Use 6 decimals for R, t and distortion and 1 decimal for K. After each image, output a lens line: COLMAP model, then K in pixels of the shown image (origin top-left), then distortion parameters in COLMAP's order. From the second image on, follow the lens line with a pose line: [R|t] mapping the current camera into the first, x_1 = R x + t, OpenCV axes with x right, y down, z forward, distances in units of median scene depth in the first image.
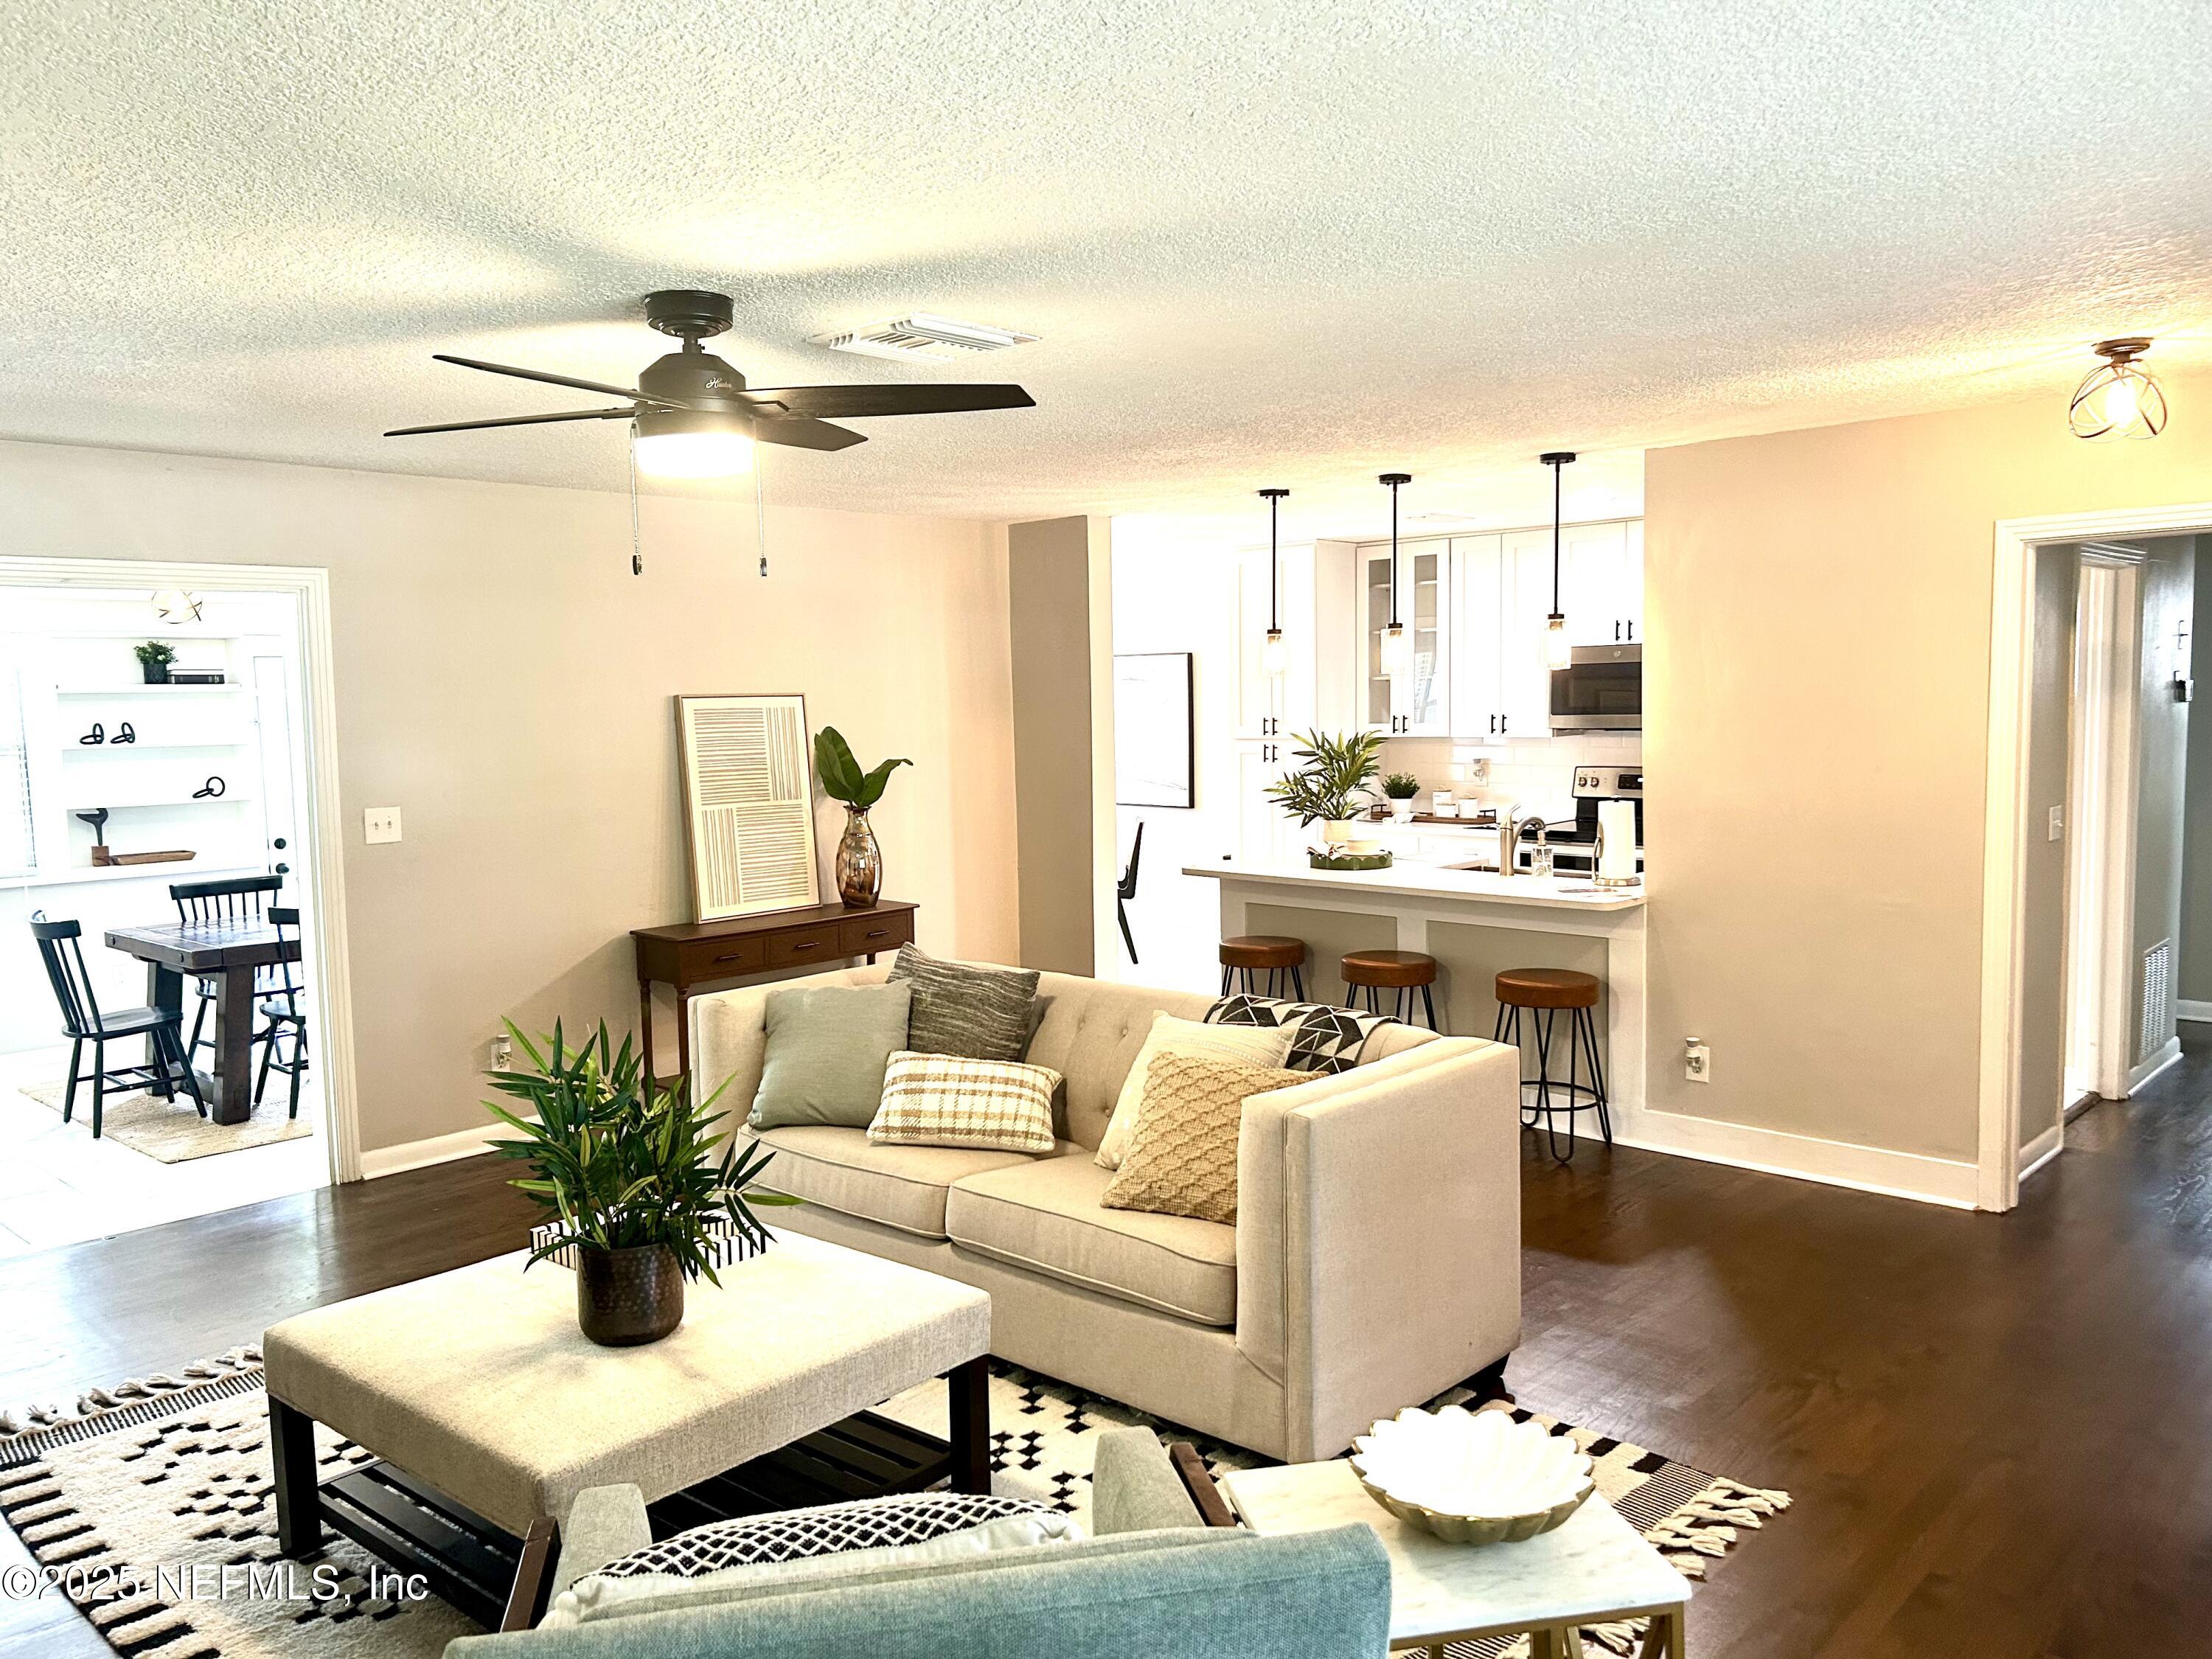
lens RADIAL K [[1680.4, 0, 1104.9], [0, 1680.4, 839.1], [0, 0, 1]] dist [0.034274, -0.006625]
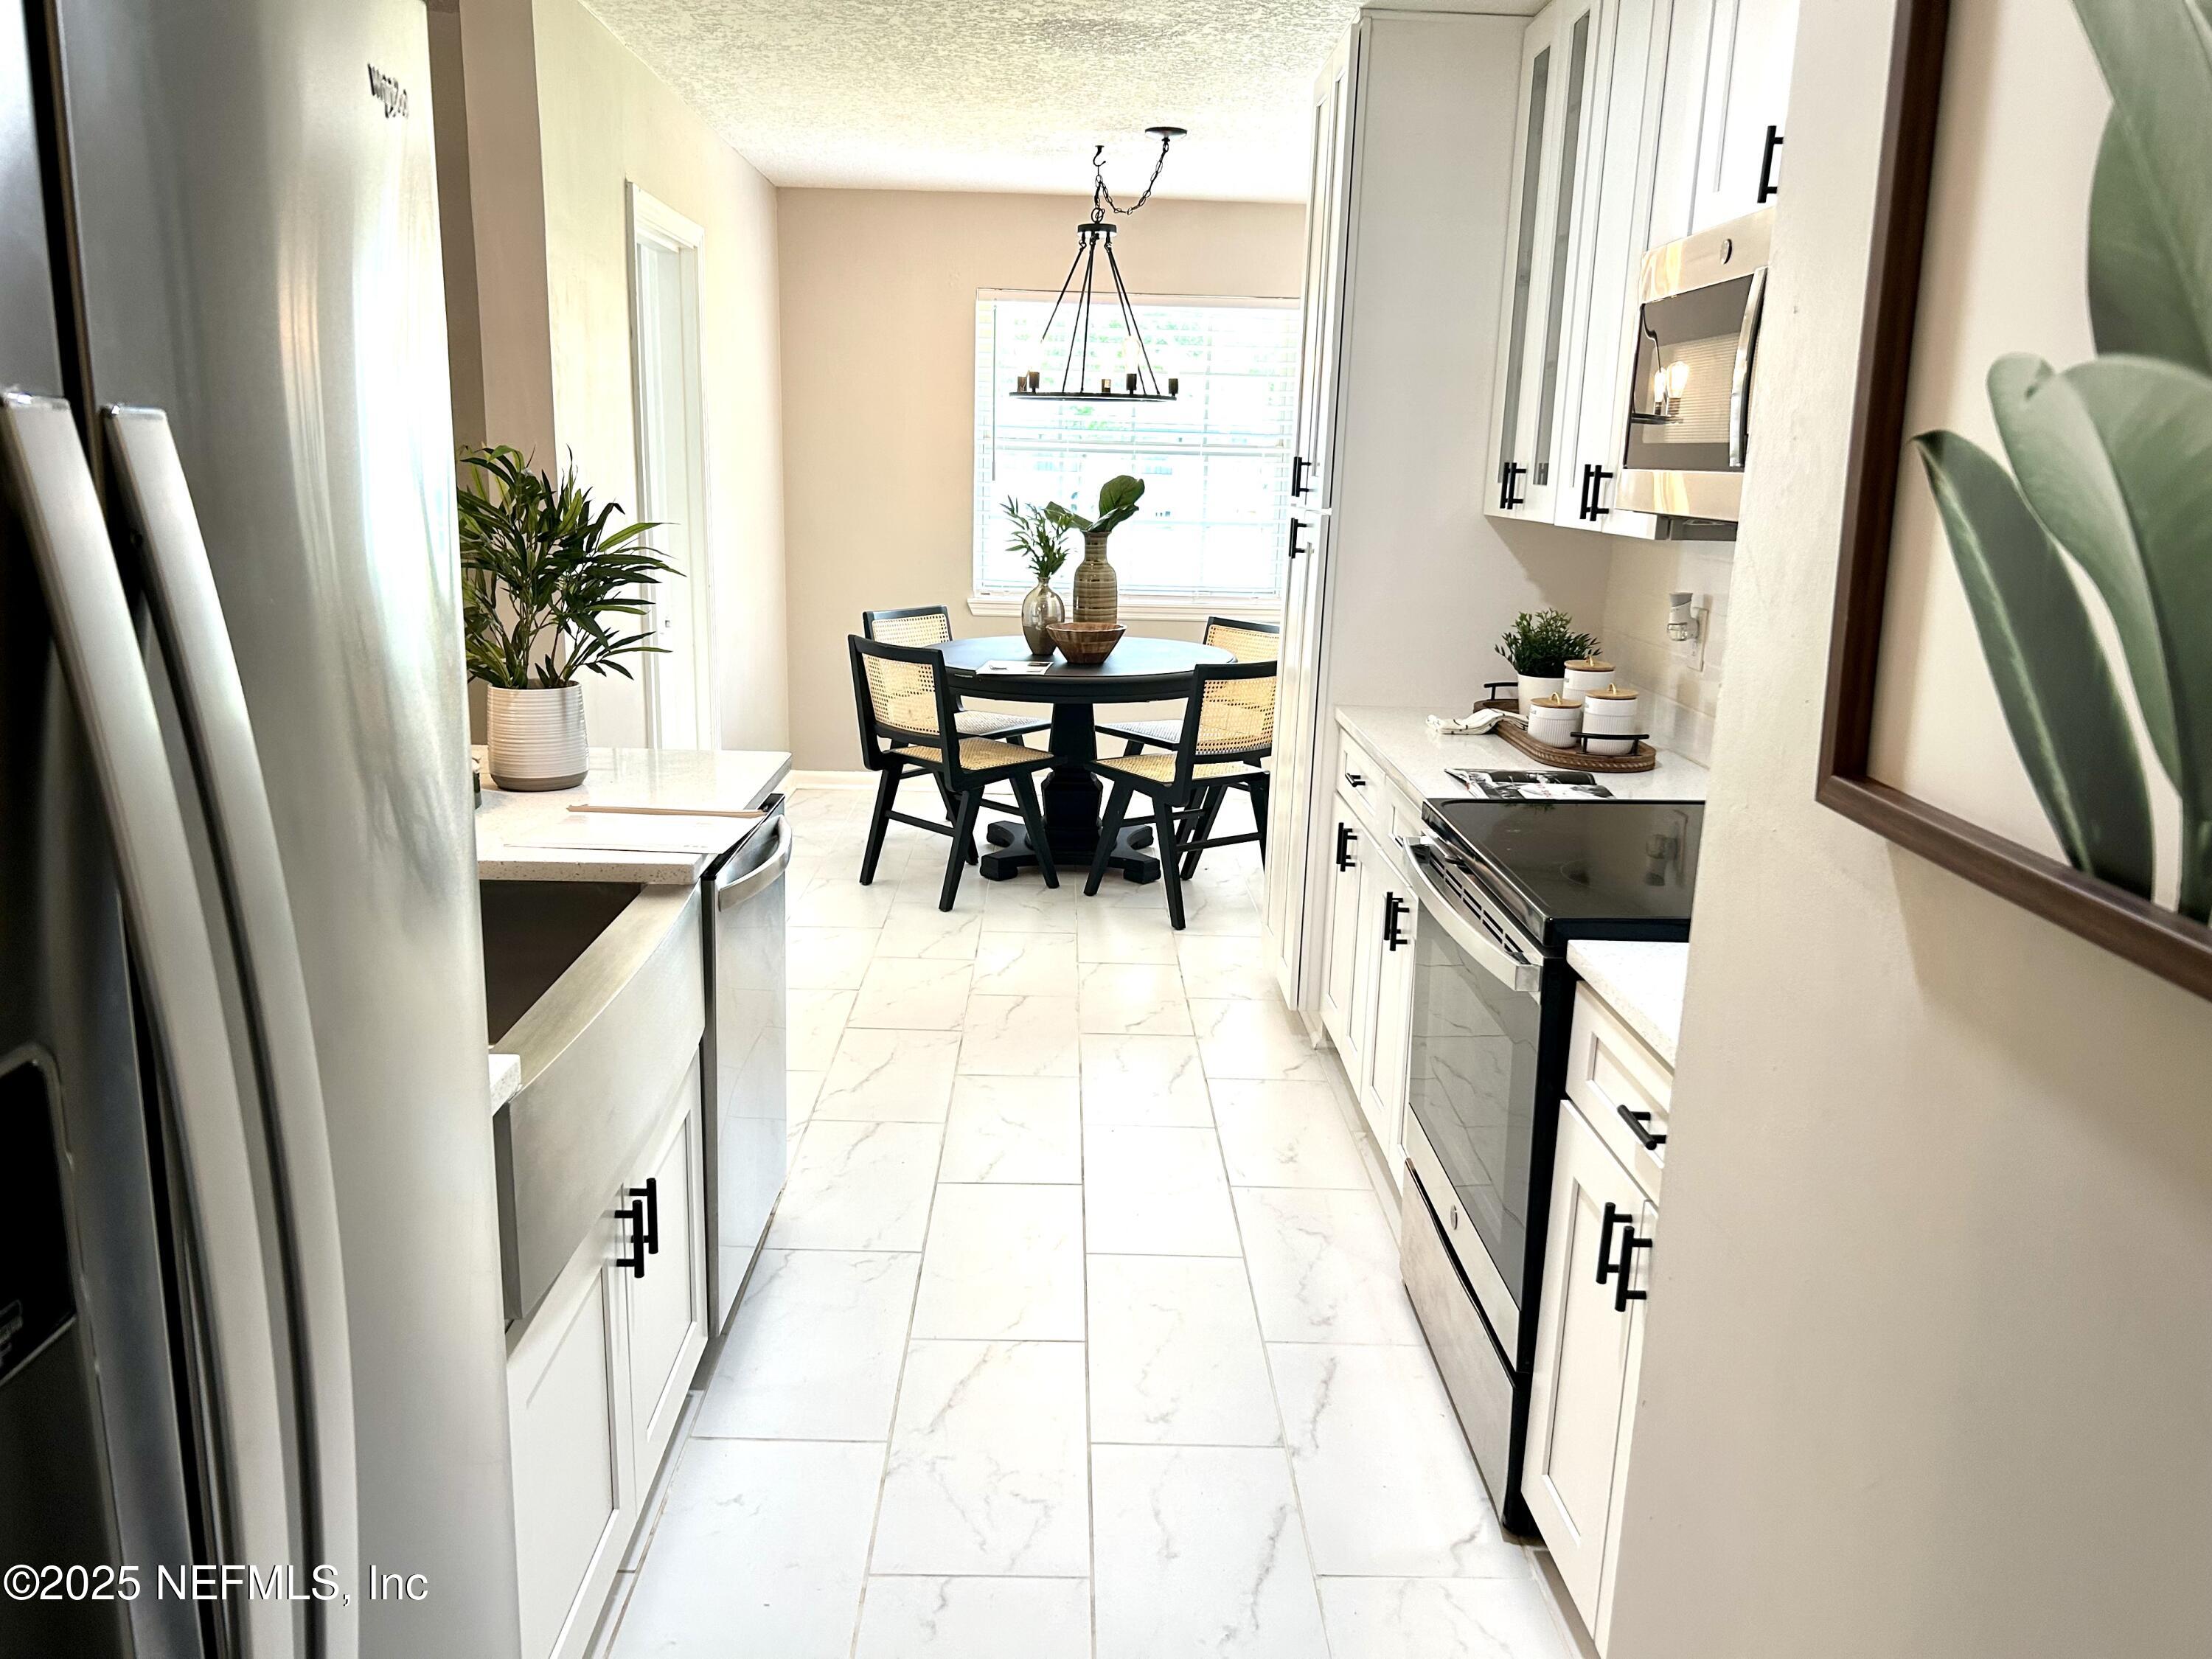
lens RADIAL K [[1680.4, 0, 1104.9], [0, 1680.4, 839.1], [0, 0, 1]] dist [0.034274, -0.006625]
pose [[0.709119, 0.198346, -0.676616, 0.416481], [-0.105839, 0.978689, 0.175974, -0.049381], [0.697100, -0.053174, 0.714999, 0.679265]]
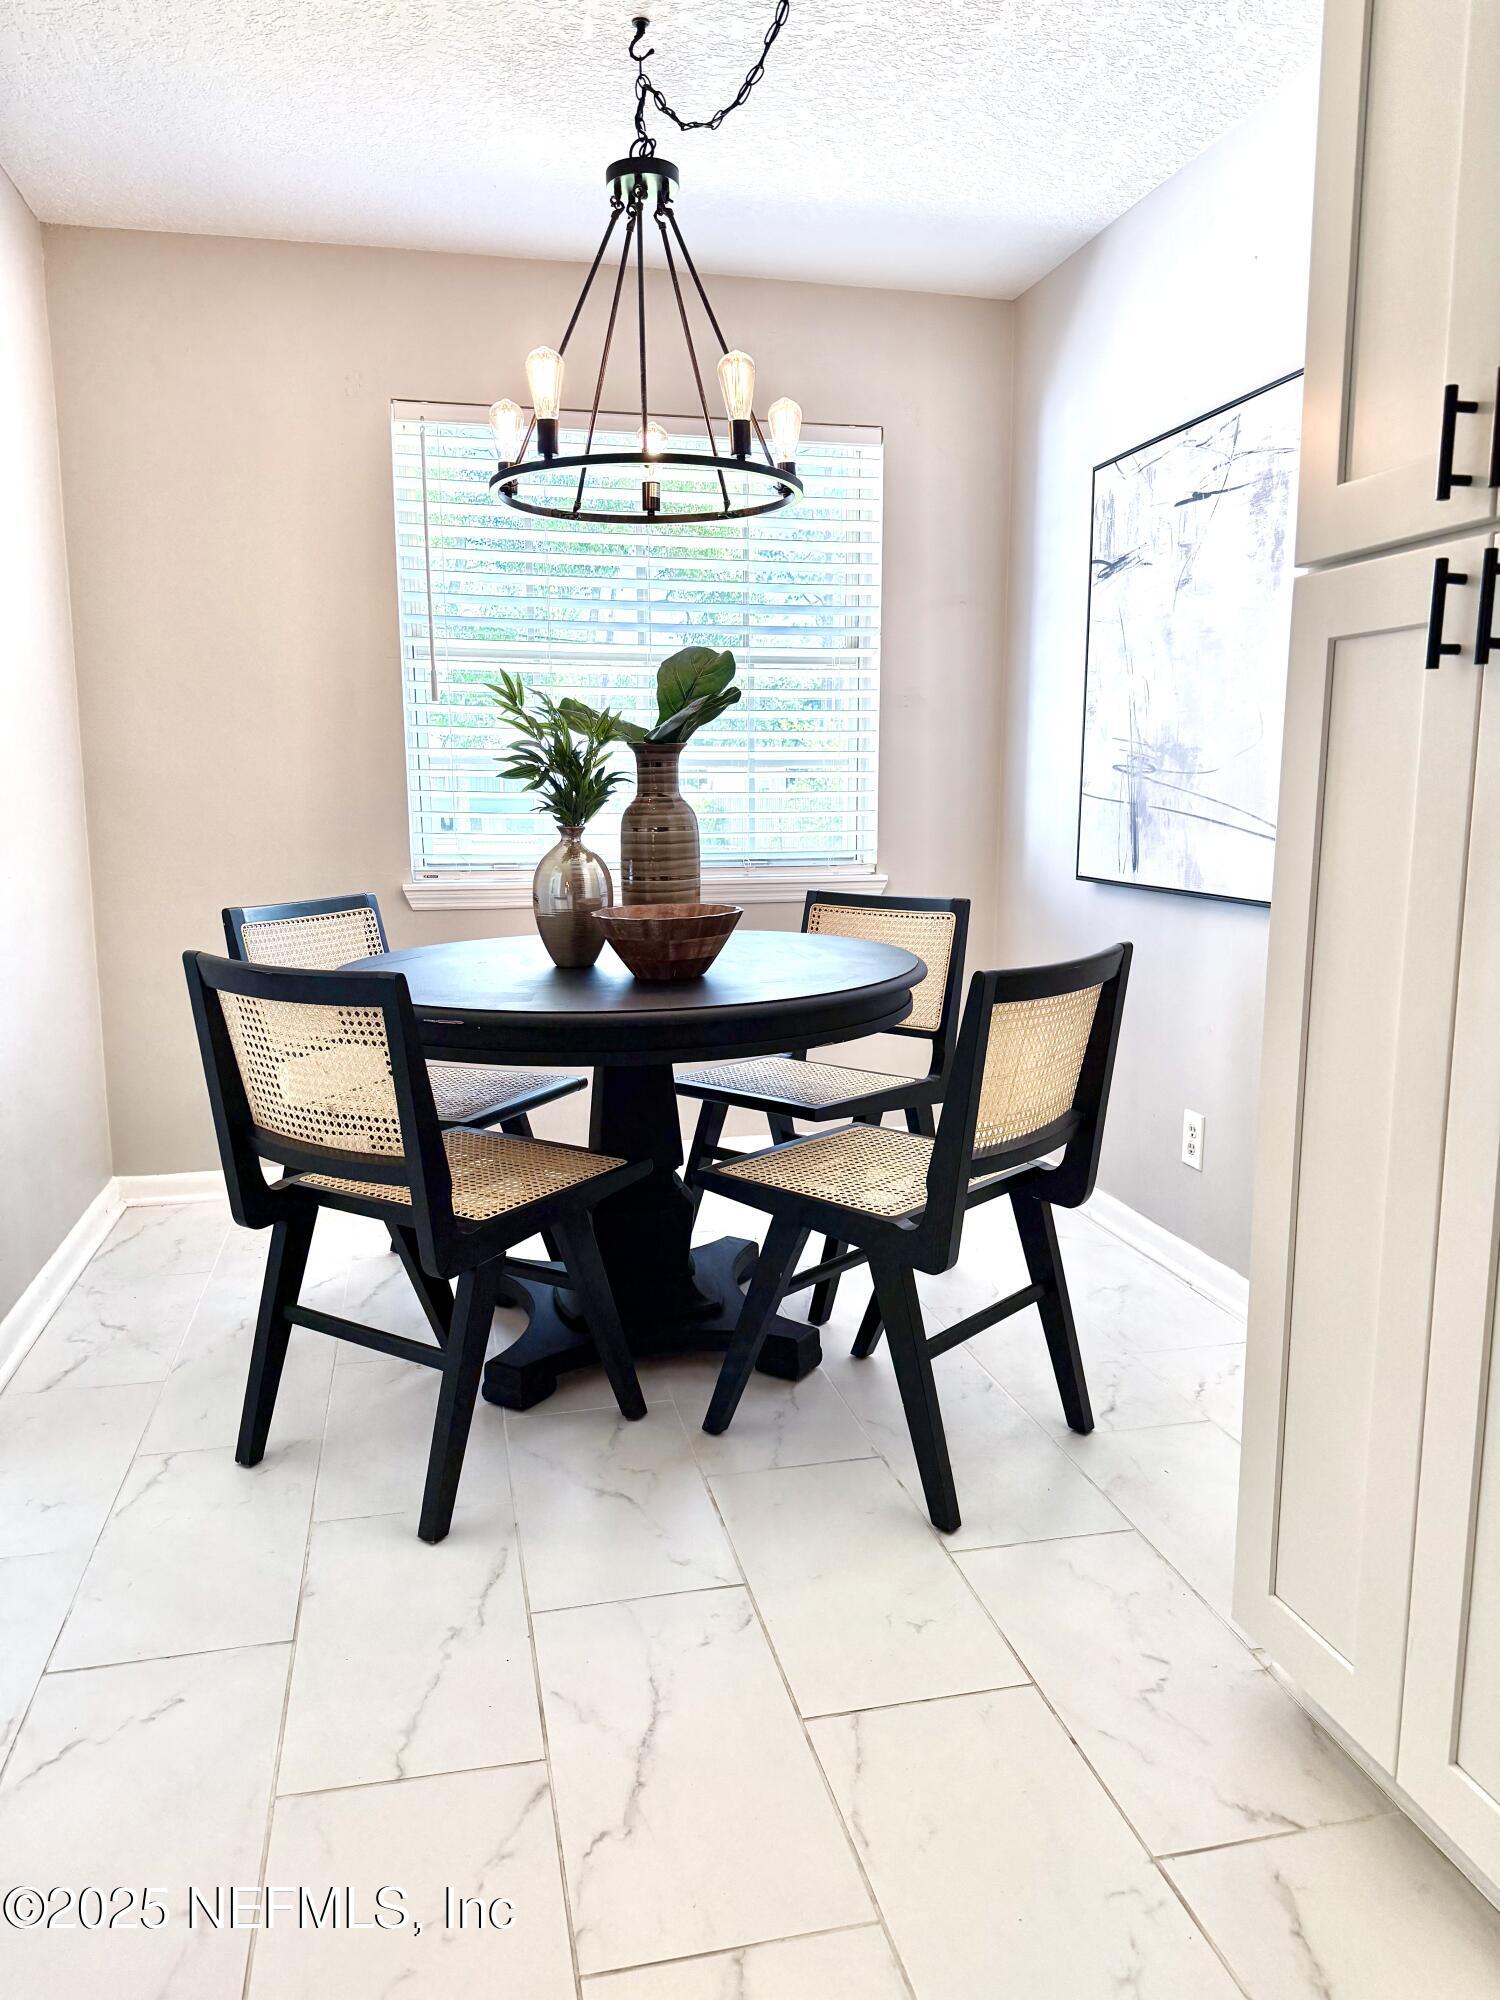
lens RADIAL K [[1423.4, 0, 787.6], [0, 1423.4, 992.8], [0, 0, 1]] dist [0.097775, -0.159846]
pose [[0.847076, 0.096656, -0.522608, 0.128236], [-0.064331, 0.994740, 0.079705, -0.022697], [0.527564, -0.033896, 0.848839, 0.909333]]
